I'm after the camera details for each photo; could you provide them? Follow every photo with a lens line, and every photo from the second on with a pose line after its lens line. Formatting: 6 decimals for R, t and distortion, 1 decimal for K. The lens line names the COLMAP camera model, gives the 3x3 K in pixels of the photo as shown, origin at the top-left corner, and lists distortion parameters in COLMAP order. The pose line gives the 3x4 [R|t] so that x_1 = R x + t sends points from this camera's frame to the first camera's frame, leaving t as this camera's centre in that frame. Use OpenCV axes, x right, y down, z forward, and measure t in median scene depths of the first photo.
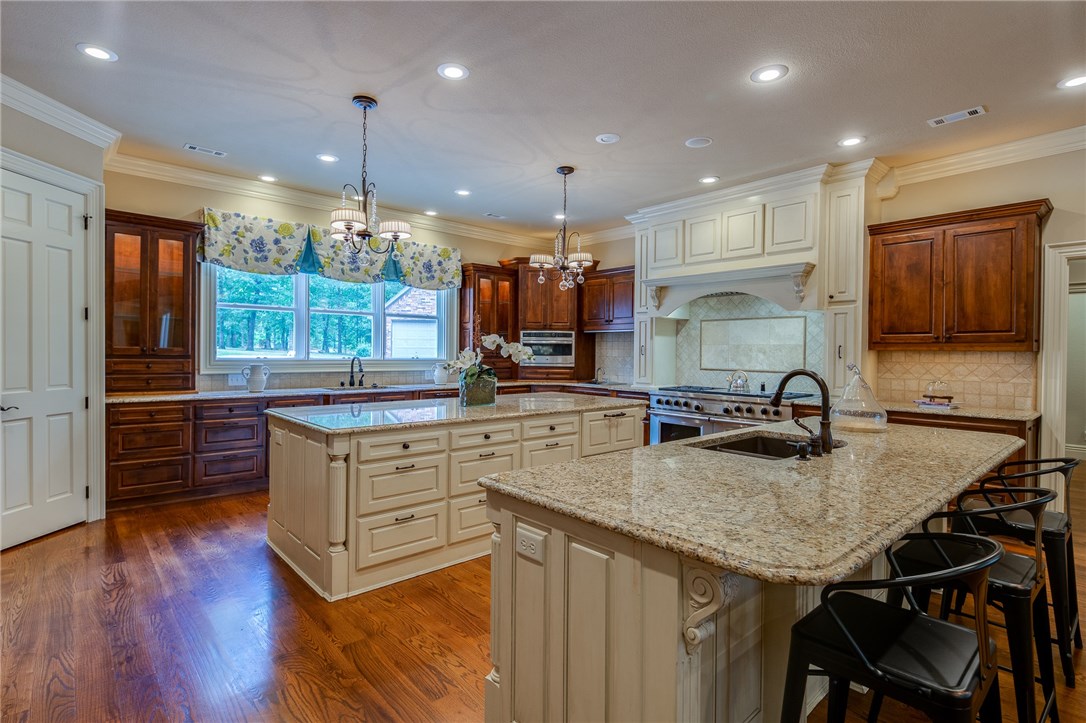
lens RADIAL K [[527.2, 0, 540.0], [0, 527.2, 356.4], [0, 0, 1]] dist [0.001607, 0.000440]
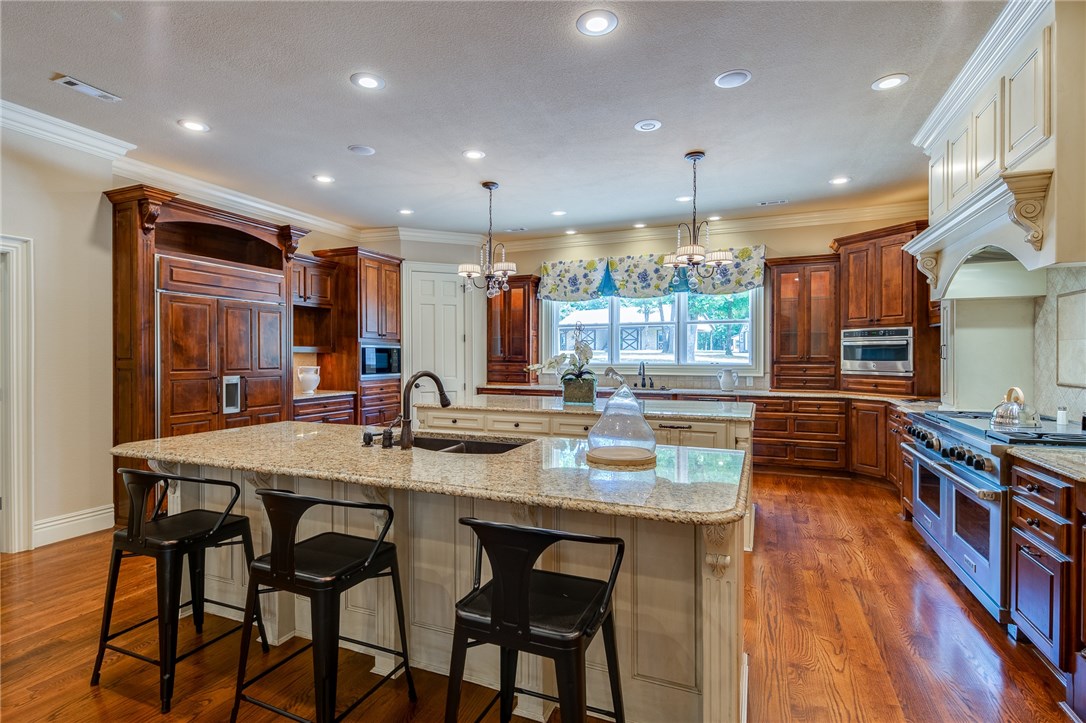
lens RADIAL K [[527.2, 0, 536.4], [0, 527.2, 361.9], [0, 0, 1]] dist [0.001607, 0.000440]
pose [[0.416960, -0.000337, -0.908925, 0.594804], [-0.002184, 0.999997, -0.001372, 0.002520], [0.908922, 0.002557, 0.416958, 0.296013]]
